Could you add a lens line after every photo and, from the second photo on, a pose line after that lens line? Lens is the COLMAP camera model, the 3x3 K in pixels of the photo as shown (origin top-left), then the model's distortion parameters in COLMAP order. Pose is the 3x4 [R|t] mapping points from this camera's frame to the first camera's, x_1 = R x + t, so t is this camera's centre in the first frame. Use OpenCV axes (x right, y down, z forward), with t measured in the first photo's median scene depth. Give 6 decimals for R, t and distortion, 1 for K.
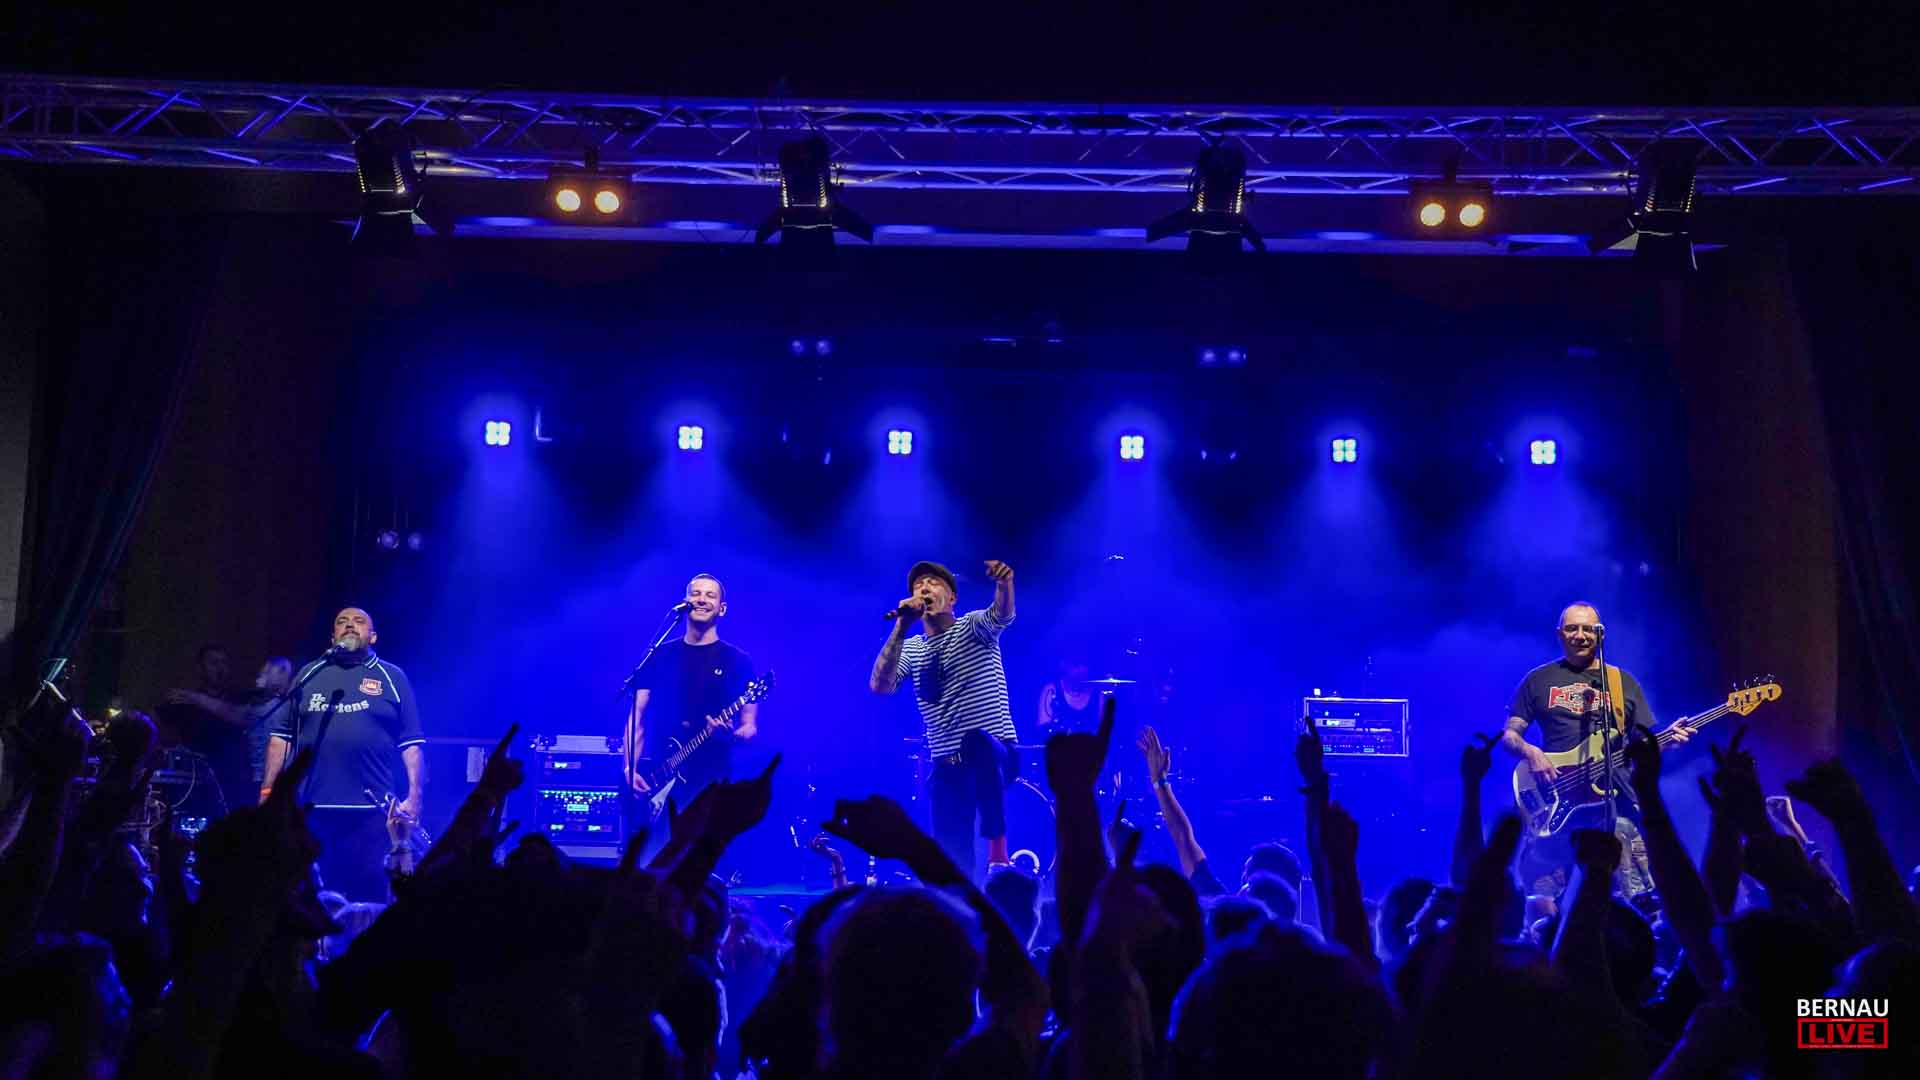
lens RADIAL K [[2086.5, 0, 960.0], [0, 2086.5, 540.0], [0, 0, 1]] dist [-0.017141, -0.018769]
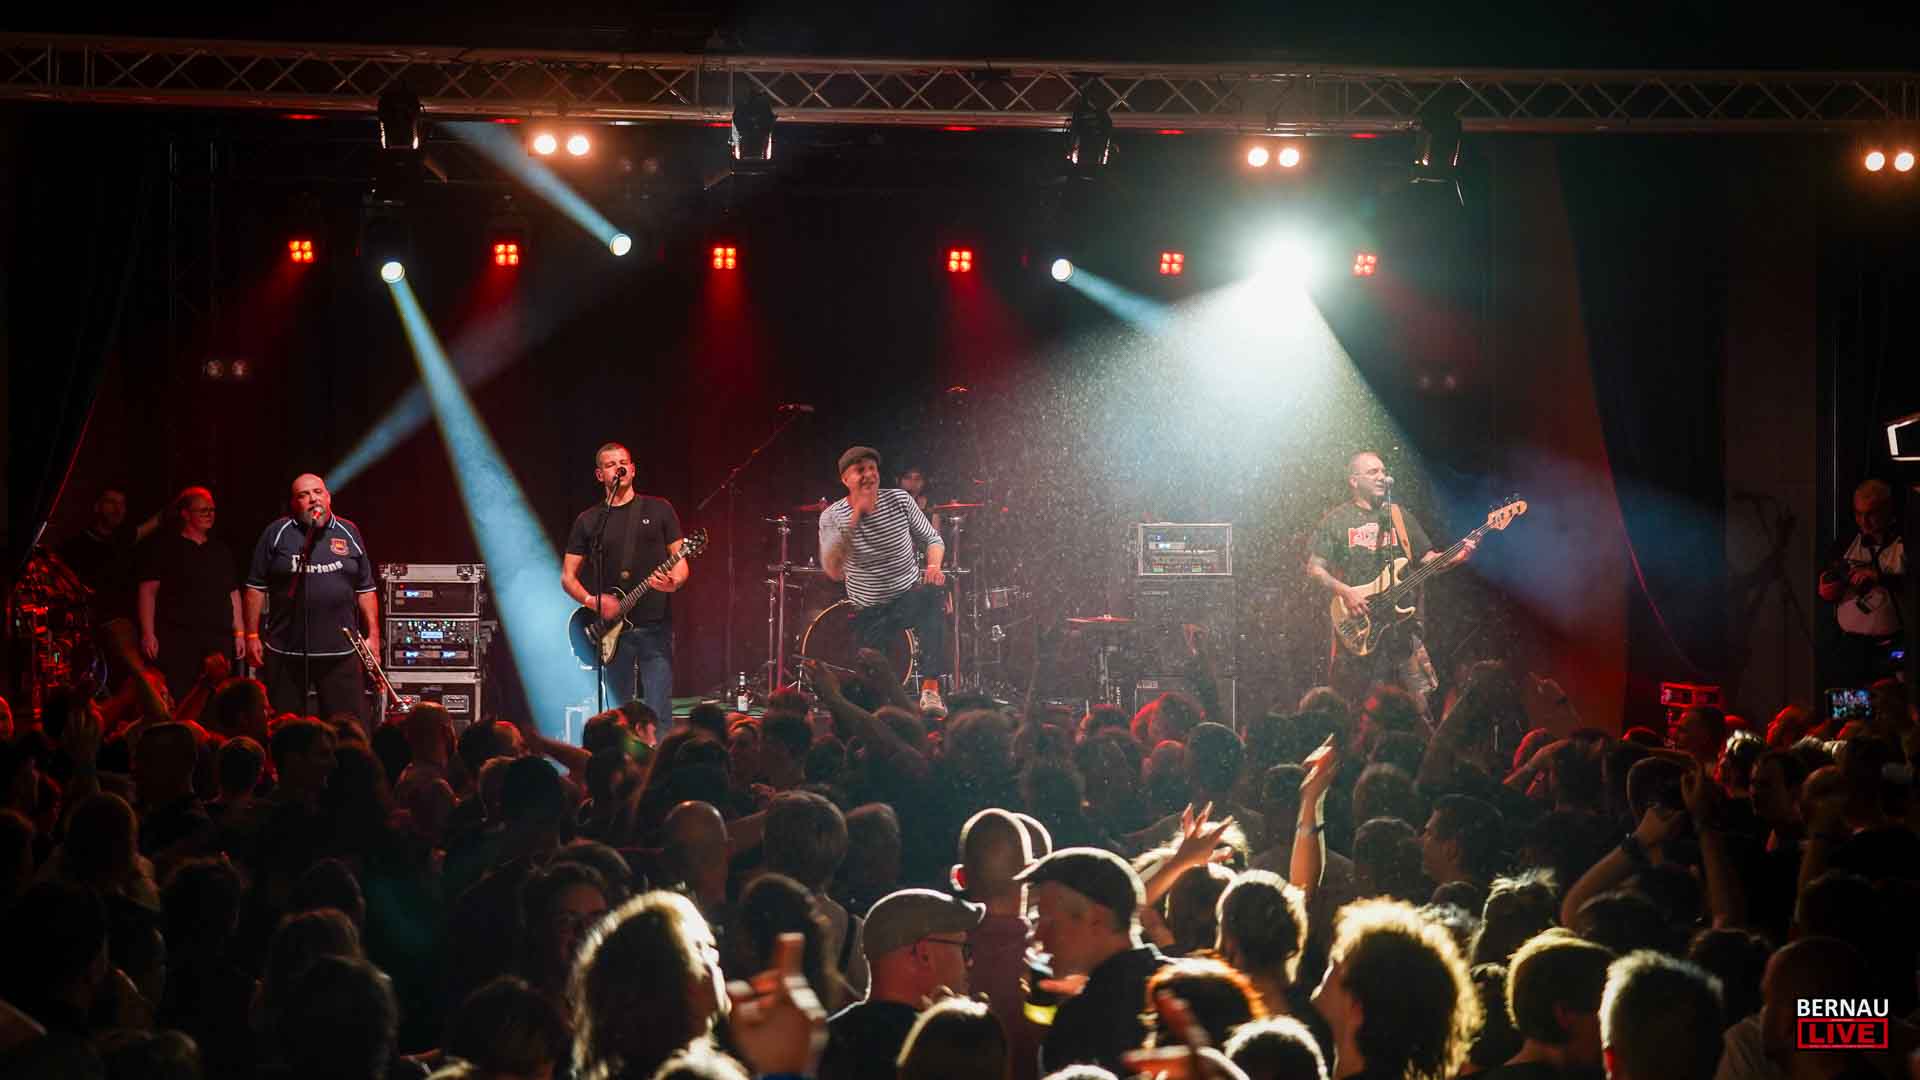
lens RADIAL K [[3036.8, 0, 960.0], [0, 3036.8, 540.0], [0, 0, 1]] dist [0.003644, 0.008655]
pose [[0.991469, -0.023628, 0.128183, -0.116814], [0.007838, 0.992460, 0.122321, -0.098079], [-0.130107, -0.120273, 0.984178, -0.493980]]
